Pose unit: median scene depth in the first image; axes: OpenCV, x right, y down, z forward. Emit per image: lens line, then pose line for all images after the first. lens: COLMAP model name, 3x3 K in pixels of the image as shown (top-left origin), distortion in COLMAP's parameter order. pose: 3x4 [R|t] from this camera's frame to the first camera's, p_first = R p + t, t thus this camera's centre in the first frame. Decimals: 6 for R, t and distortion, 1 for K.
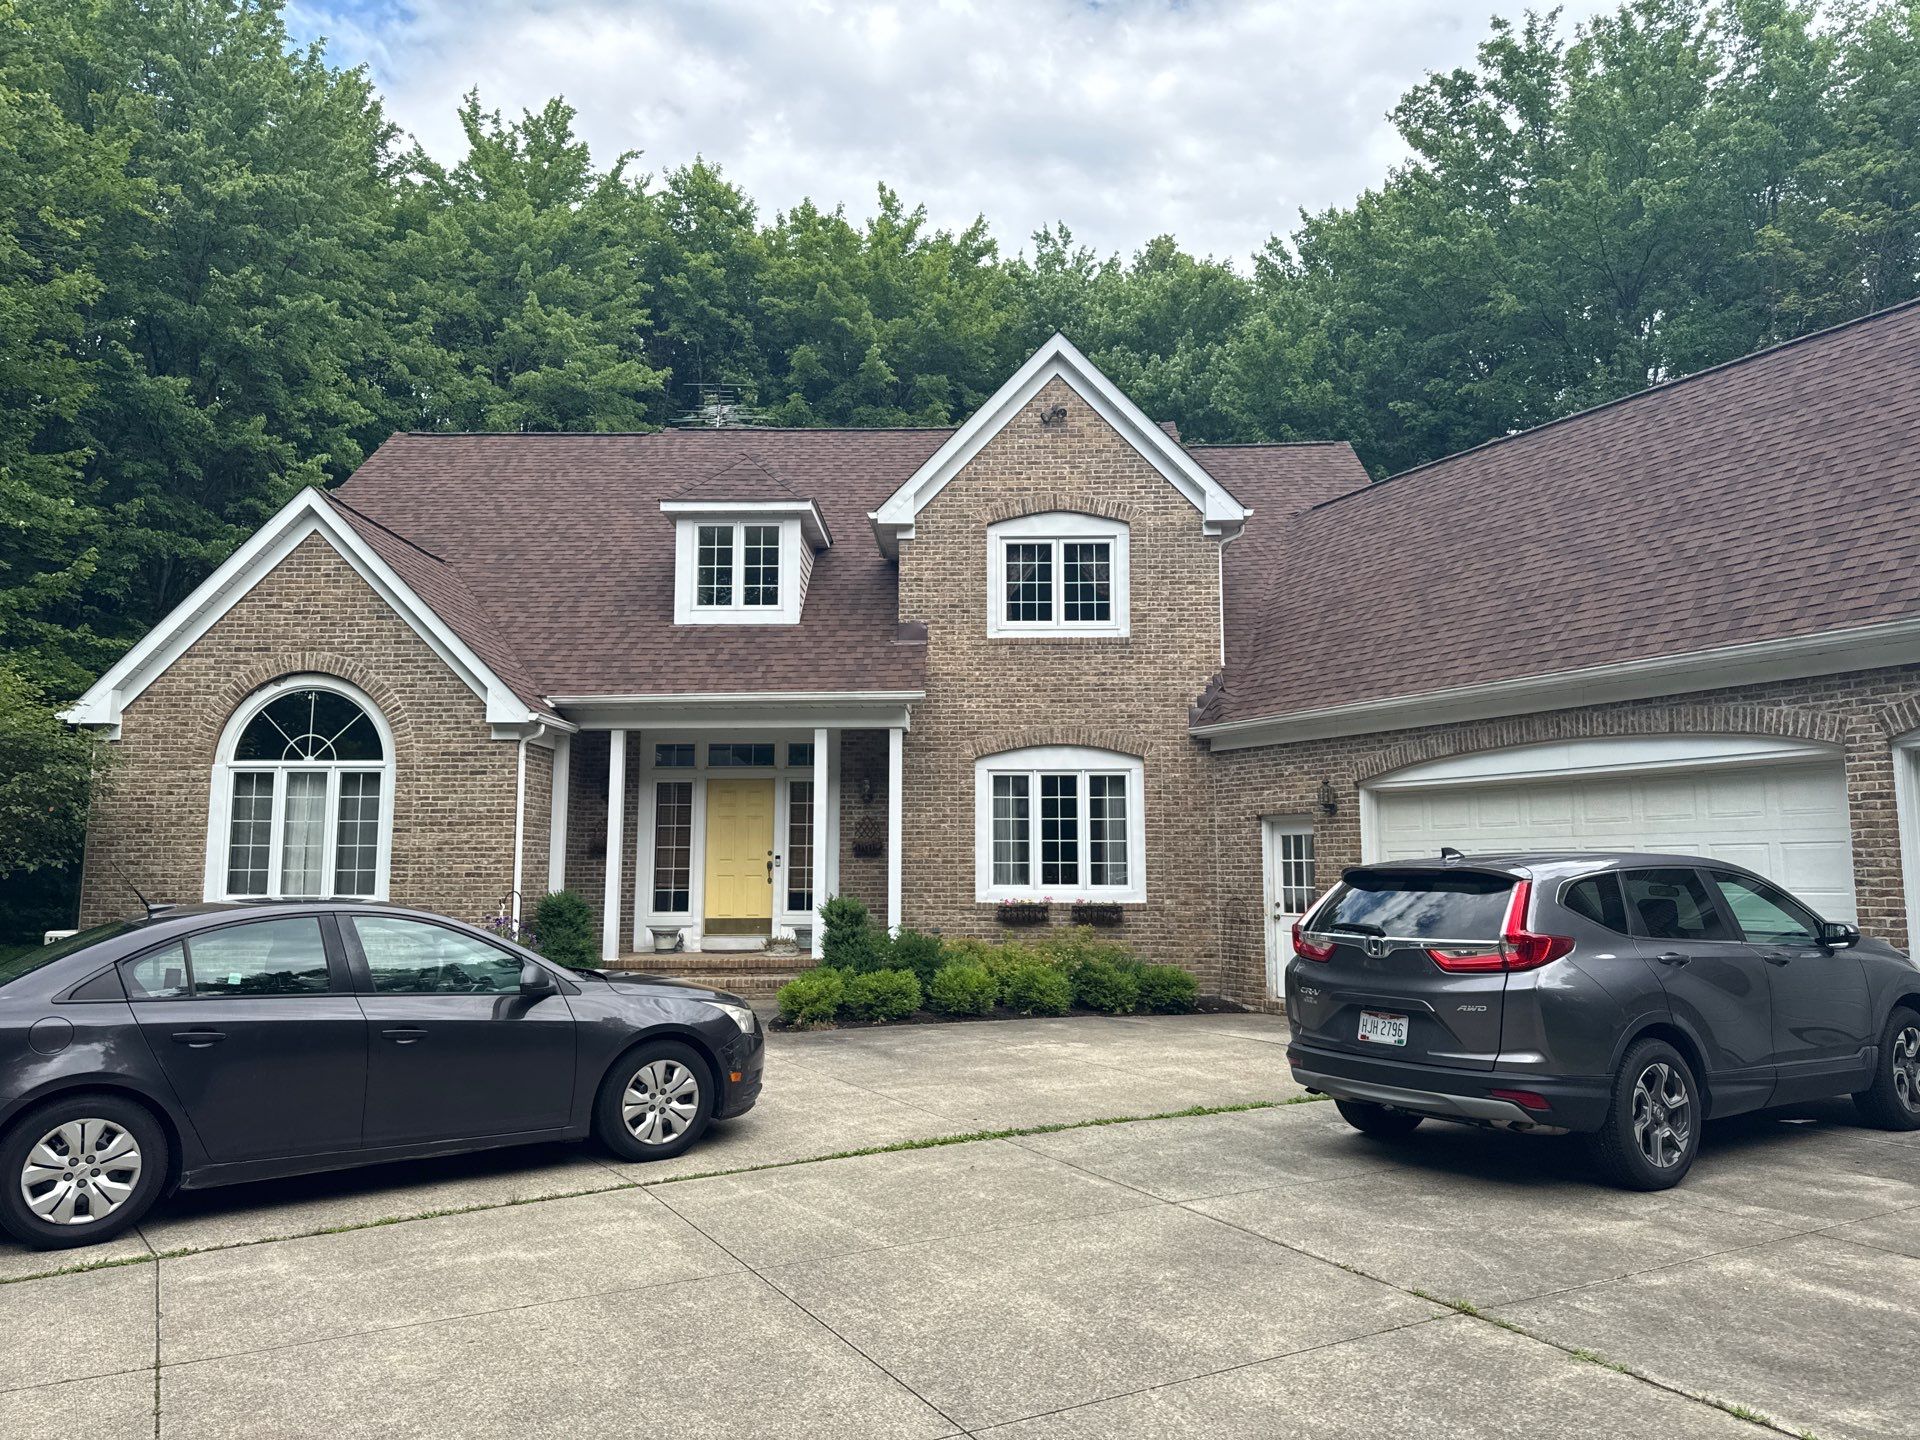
lens RADIAL K [[1416.3, 0, 960.0], [0, 1416.3, 720.0], [0, 0, 1]] dist [0.000525, -0.000442]
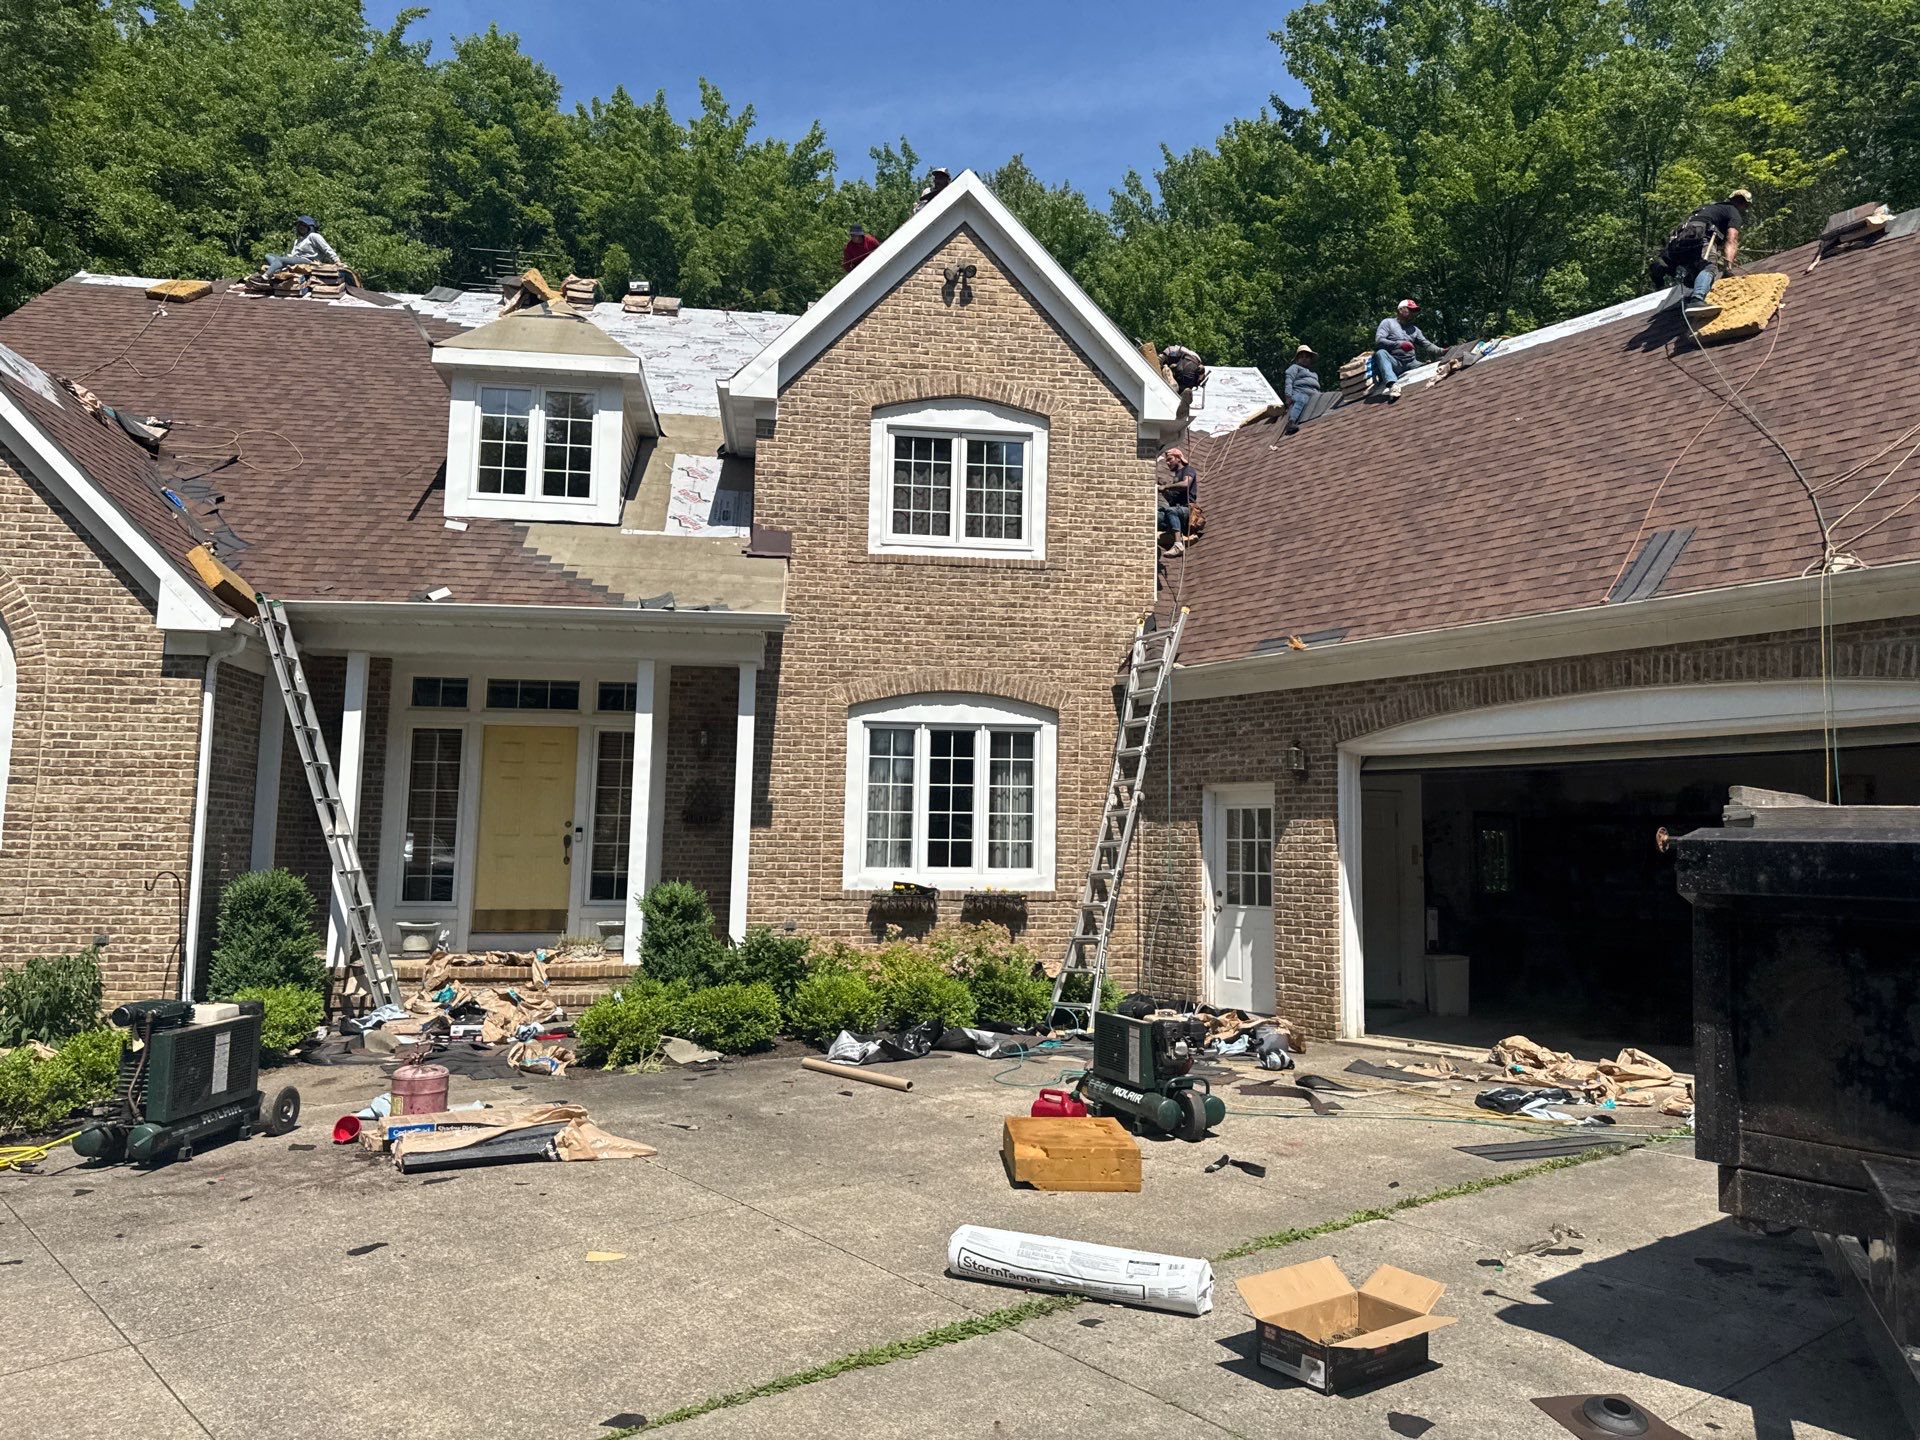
lens RADIAL K [[1346.1, 0, 971.7], [0, 1346.1, 684.9], [0, 0, 1]] dist [0.070950, -0.183480]
pose [[0.984932, 0.028812, 0.170524, -0.049402], [-0.025859, 0.999475, -0.019515, 0.028465], [-0.170997, 0.014812, 0.985160, 0.254460]]
